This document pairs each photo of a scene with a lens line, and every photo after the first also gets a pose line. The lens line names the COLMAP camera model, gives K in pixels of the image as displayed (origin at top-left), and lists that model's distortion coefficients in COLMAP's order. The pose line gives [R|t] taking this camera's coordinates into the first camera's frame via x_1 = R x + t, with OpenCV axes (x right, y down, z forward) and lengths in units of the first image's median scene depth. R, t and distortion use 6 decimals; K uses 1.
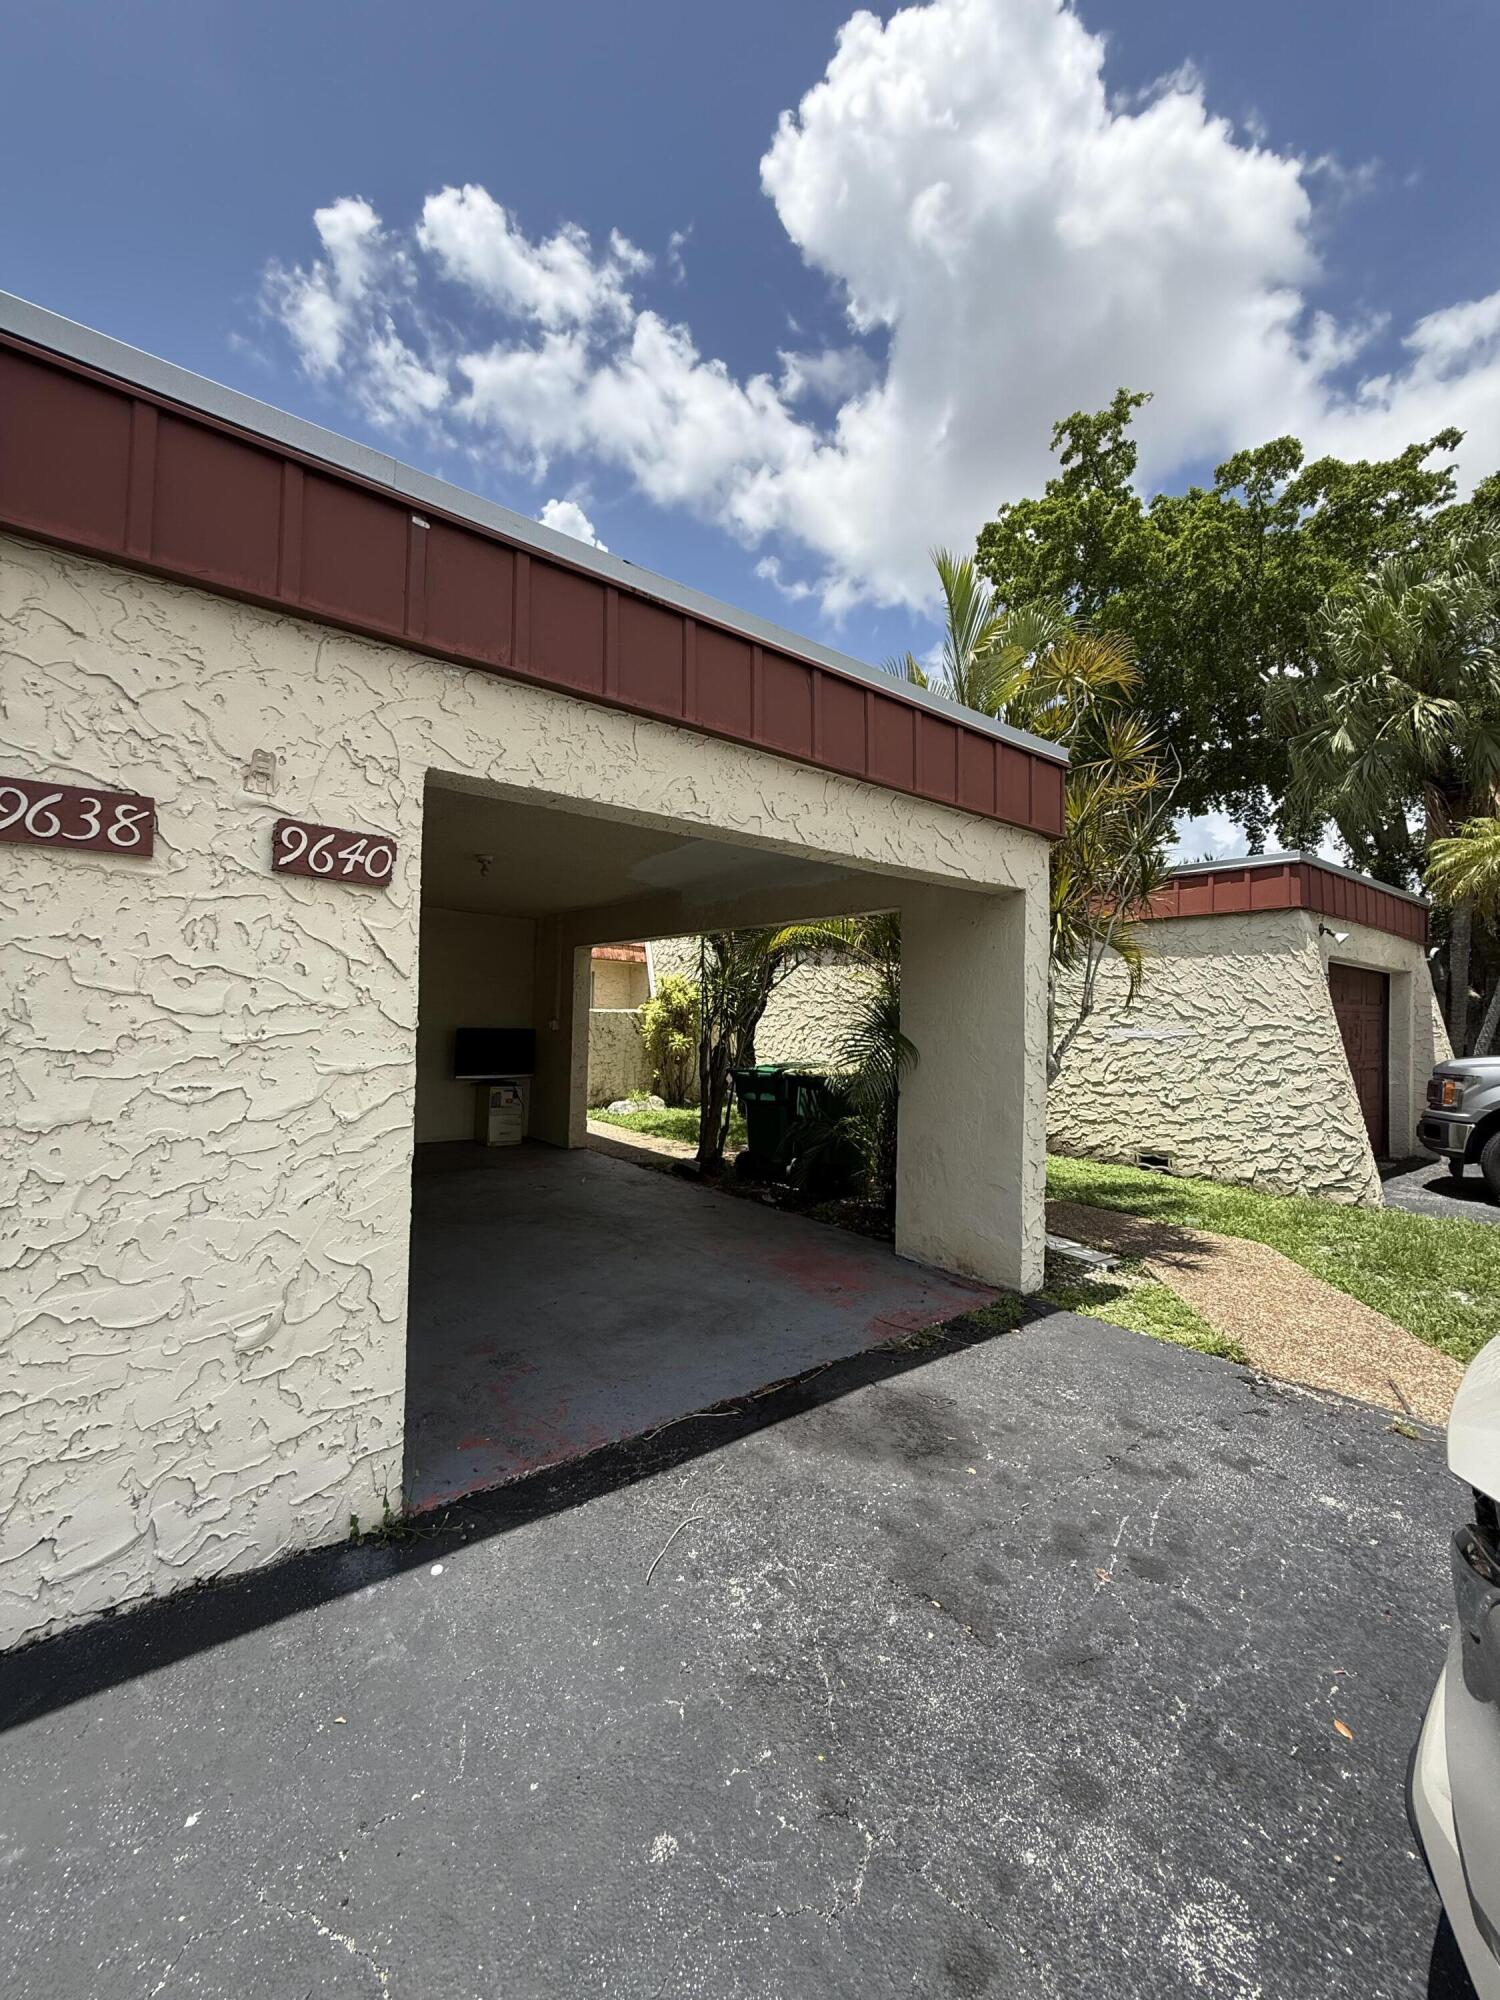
lens RADIAL K [[799.9, 0, 761.1], [0, 799.9, 995.0], [0, 0, 1]] dist [-0.001672, 0.000578]
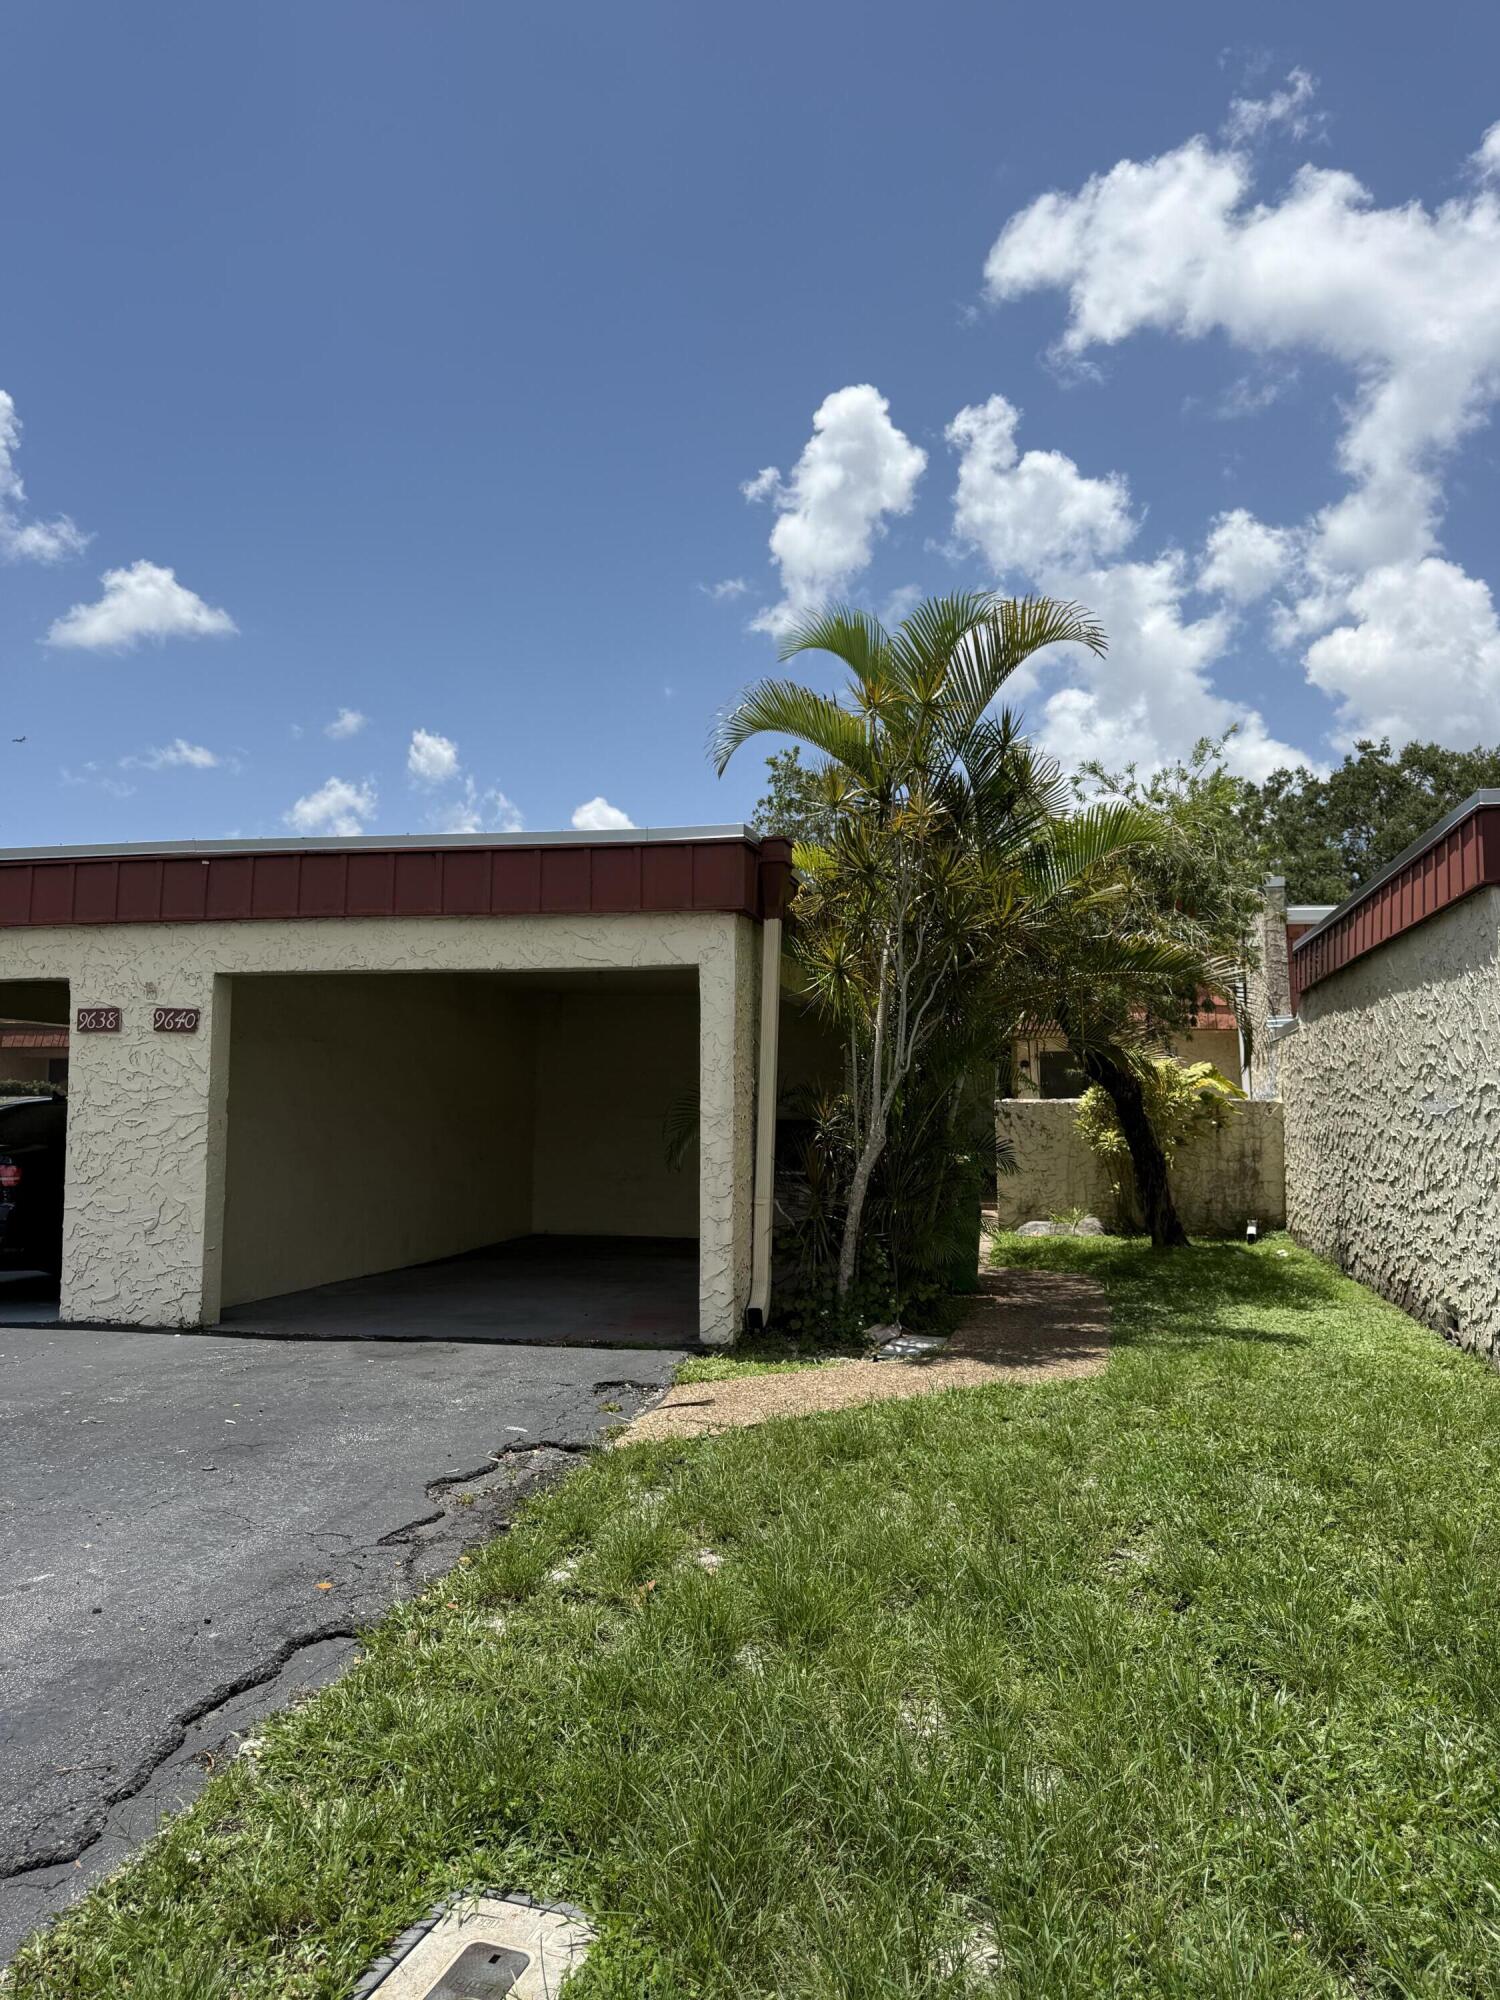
lens RADIAL K [[1422.7, 0, 746.2], [0, 1422.7, 1005.5], [0, 0, 1]] dist [0.074488, -0.079036]
pose [[0.625526, -0.080717, -0.776017, 3.425345], [0.028996, 0.996352, -0.080263, 0.148681], [0.779664, 0.027705, 0.625585, -0.280124]]
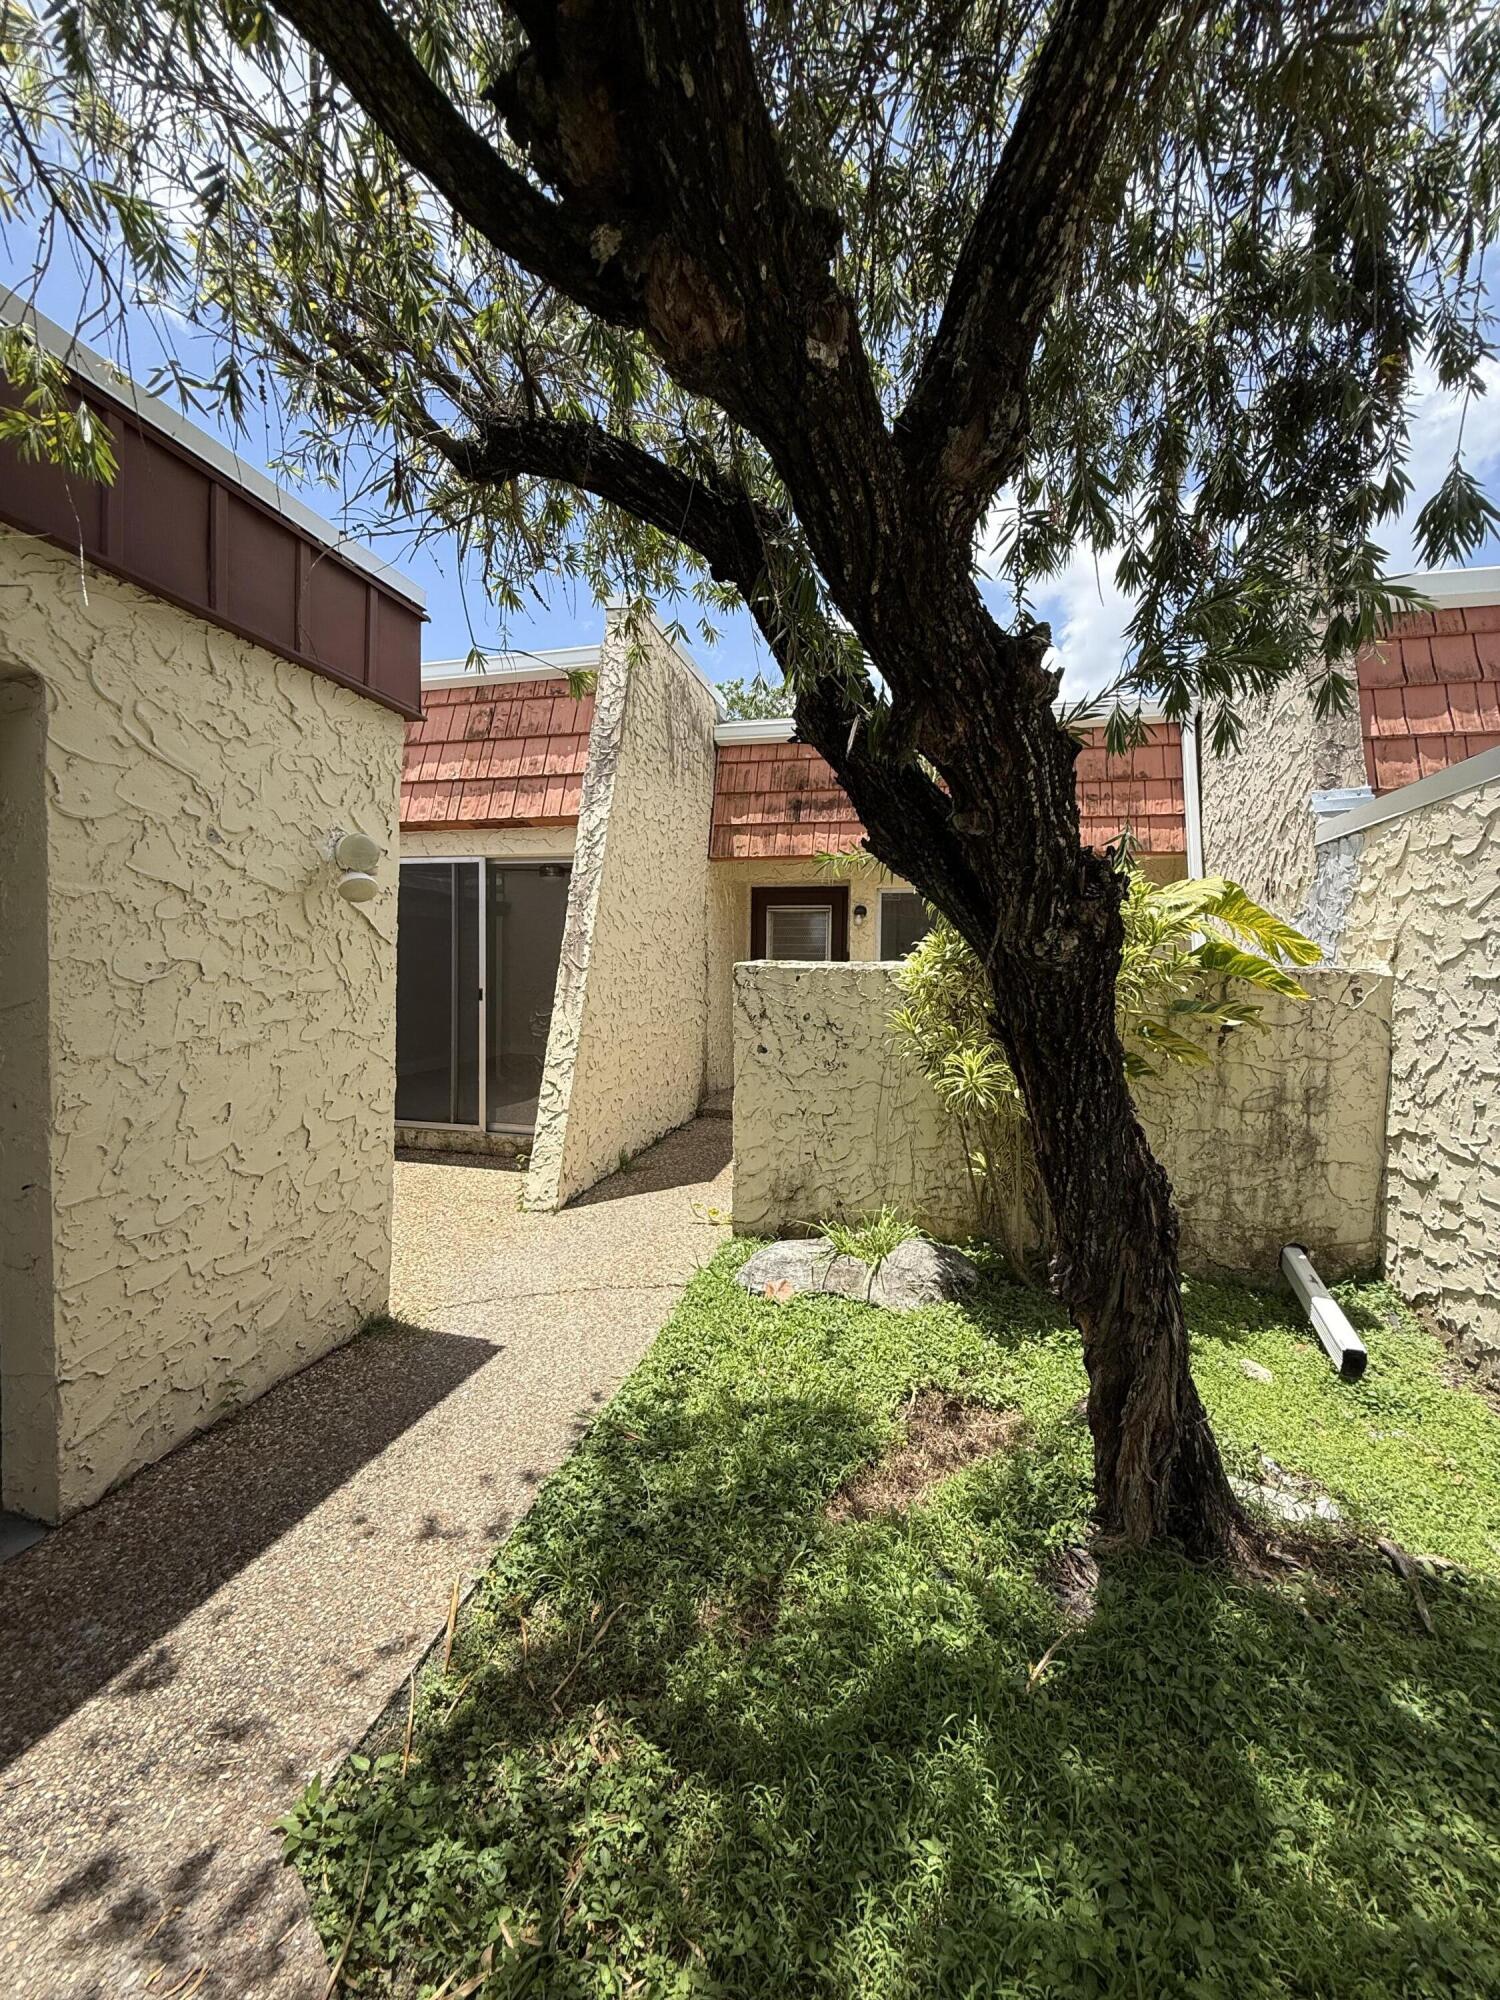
lens RADIAL K [[799.9, 0, 756.5], [0, 799.9, 1008.8], [0, 0, 1]] dist [-0.001672, 0.000578]
pose [[0.616837, 0.022086, -0.786781, 0.266130], [0.017185, 0.998990, 0.041516, 0.114866], [0.786904, -0.039129, 0.615834, 3.896758]]
